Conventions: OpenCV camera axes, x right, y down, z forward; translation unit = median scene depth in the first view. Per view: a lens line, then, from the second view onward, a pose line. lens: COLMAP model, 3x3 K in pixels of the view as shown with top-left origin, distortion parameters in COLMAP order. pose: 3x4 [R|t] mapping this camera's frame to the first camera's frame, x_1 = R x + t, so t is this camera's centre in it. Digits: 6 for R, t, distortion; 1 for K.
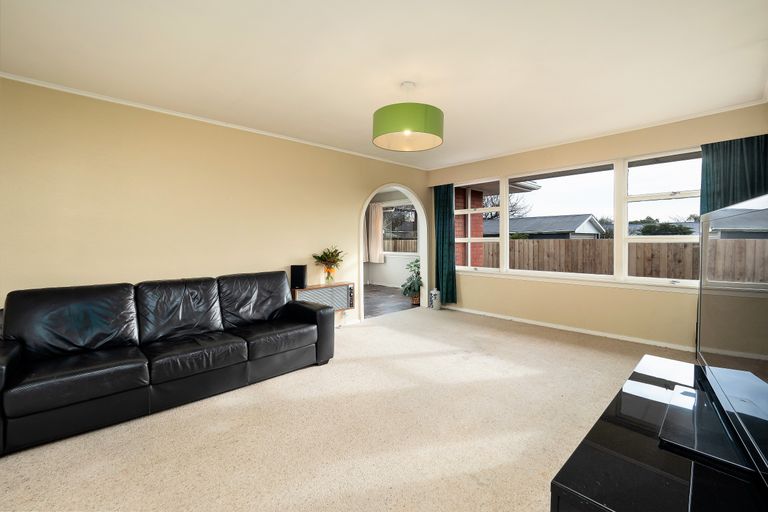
lens RADIAL K [[339.1, 0, 383.4], [0, 339.1, 241.9], [0, 0, 1]] dist [0.000179, 0.000013]
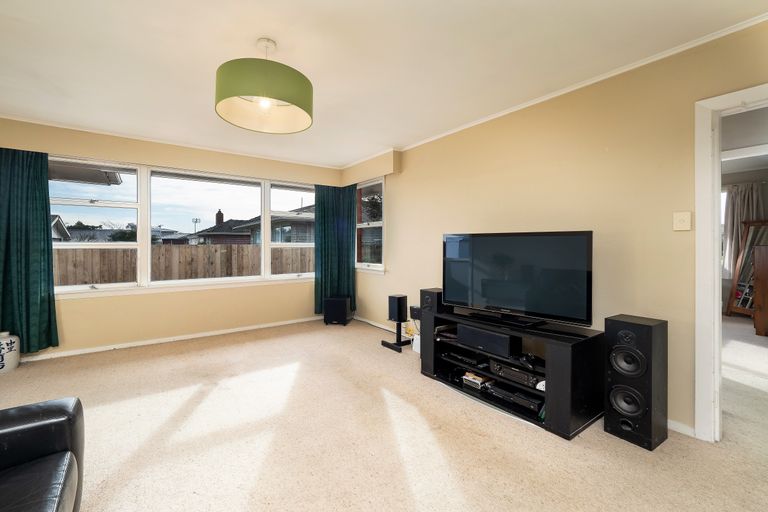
lens RADIAL K [[325.4, 0, 383.0], [0, 325.4, 246.2], [0, 0, 1]] dist [-0.000599, 0.000078]
pose [[0.118584, 0.001016, 0.992943, -0.304590], [0.004994, 0.999986, -0.001620, -0.000039], [-0.992931, 0.005151, 0.118577, 0.320819]]
